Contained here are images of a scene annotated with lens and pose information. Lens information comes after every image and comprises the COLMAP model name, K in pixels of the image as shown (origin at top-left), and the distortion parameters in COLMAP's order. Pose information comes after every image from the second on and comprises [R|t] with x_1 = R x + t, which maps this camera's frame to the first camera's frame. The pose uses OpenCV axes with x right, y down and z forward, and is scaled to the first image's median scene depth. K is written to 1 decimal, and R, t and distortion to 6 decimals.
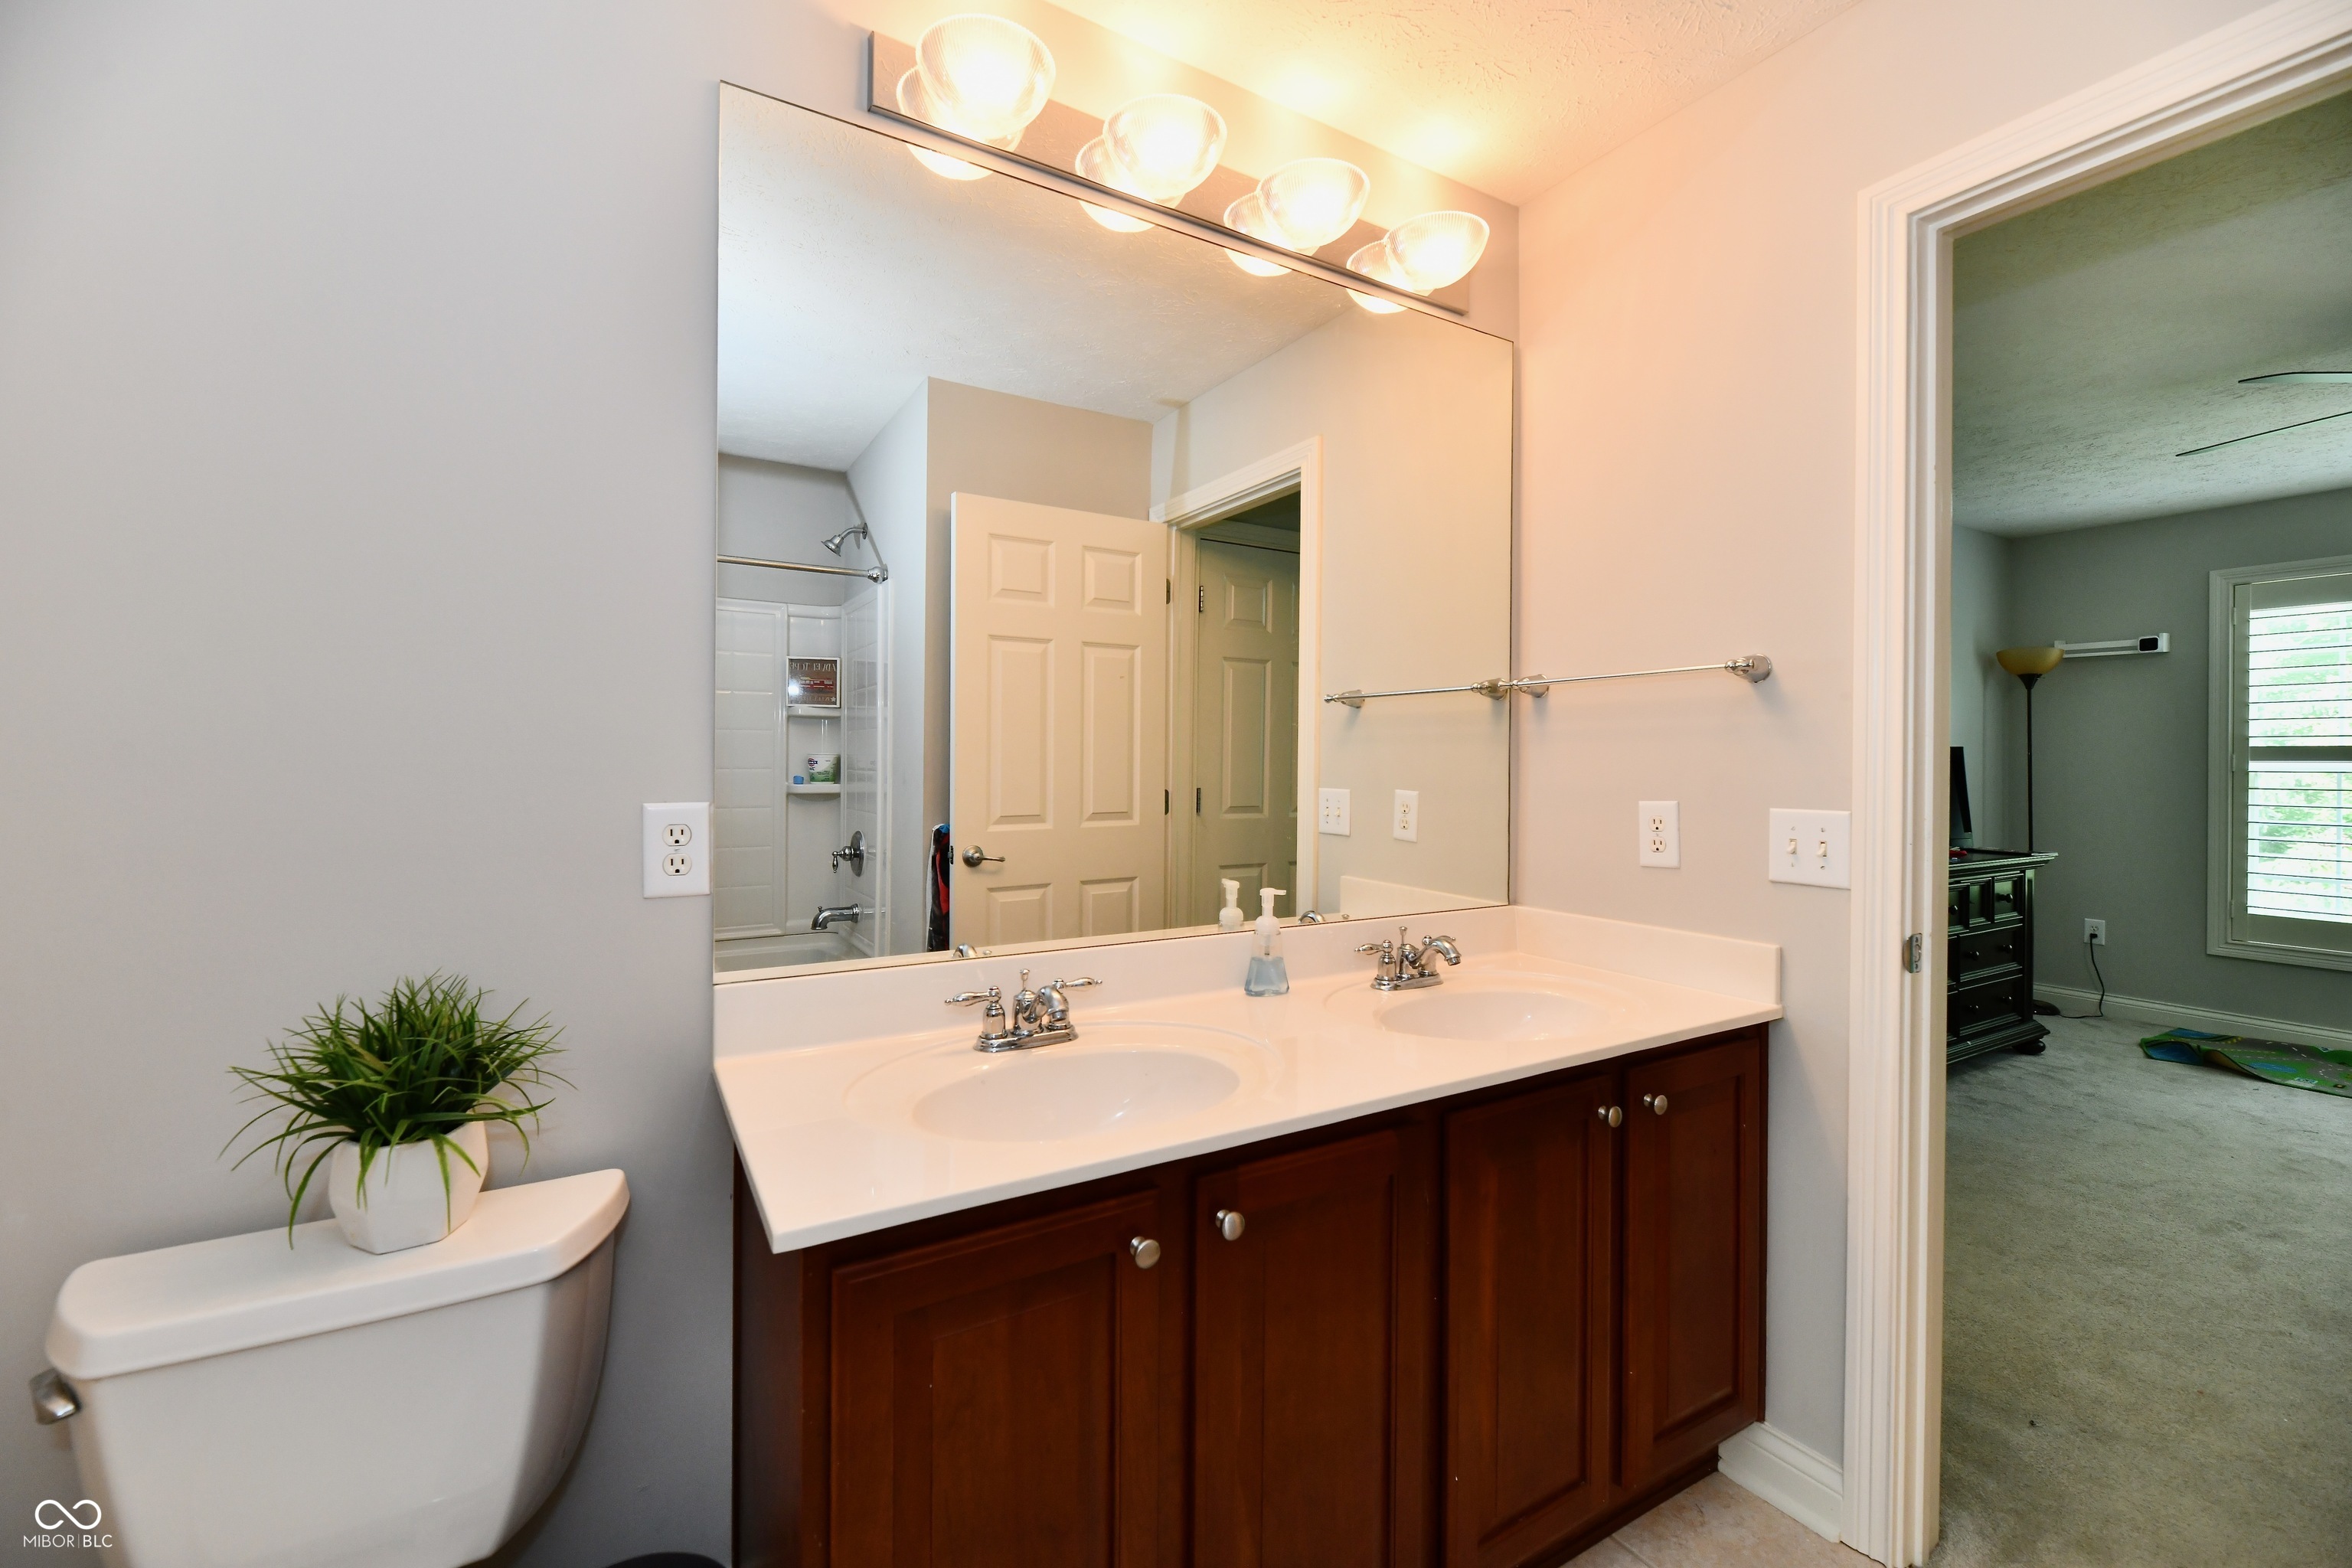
lens RADIAL K [[961.2, 0, 1166.6], [0, 961.2, 765.3], [0, 0, 1]] dist [-0.001237, -0.002945]
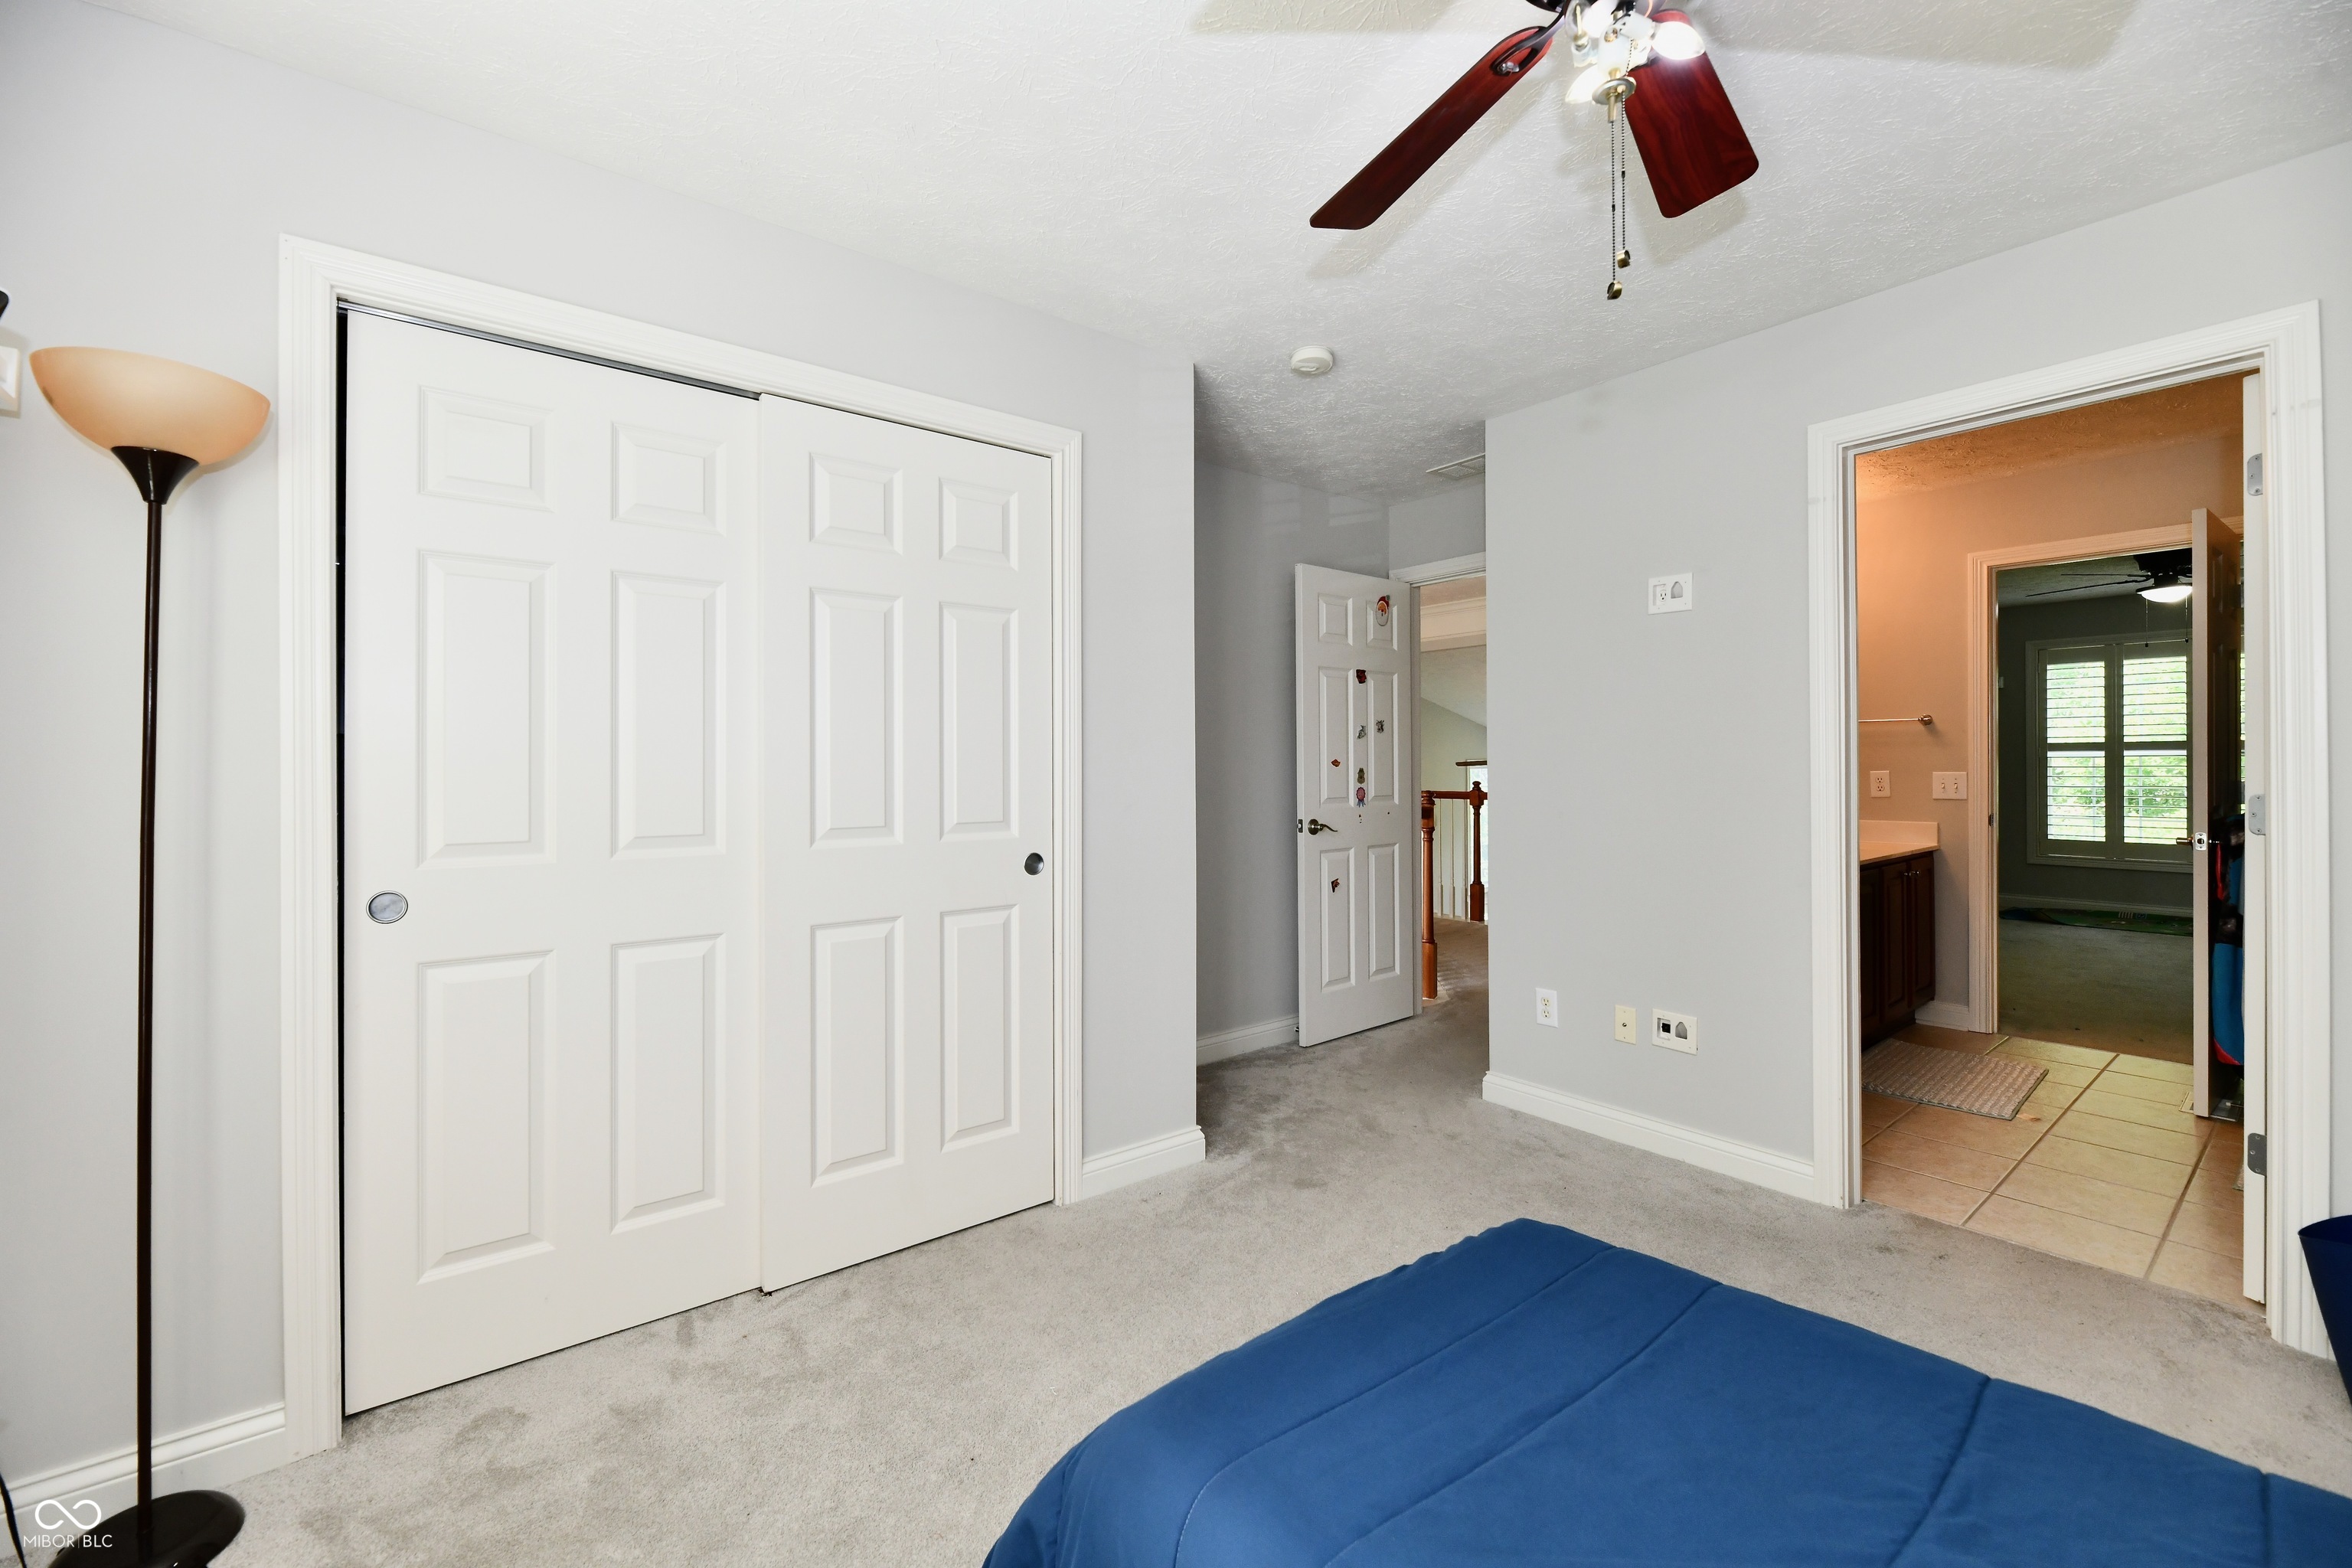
lens RADIAL K [[961.2, 0, 1166.6], [0, 961.2, 765.3], [0, 0, 1]] dist [-0.001237, -0.002945]
pose [[0.990446, -0.014180, 0.137170, -0.810722], [0.014419, 0.999896, -0.000745, -0.001080], [-0.137145, 0.002716, 0.990547, -0.594018]]
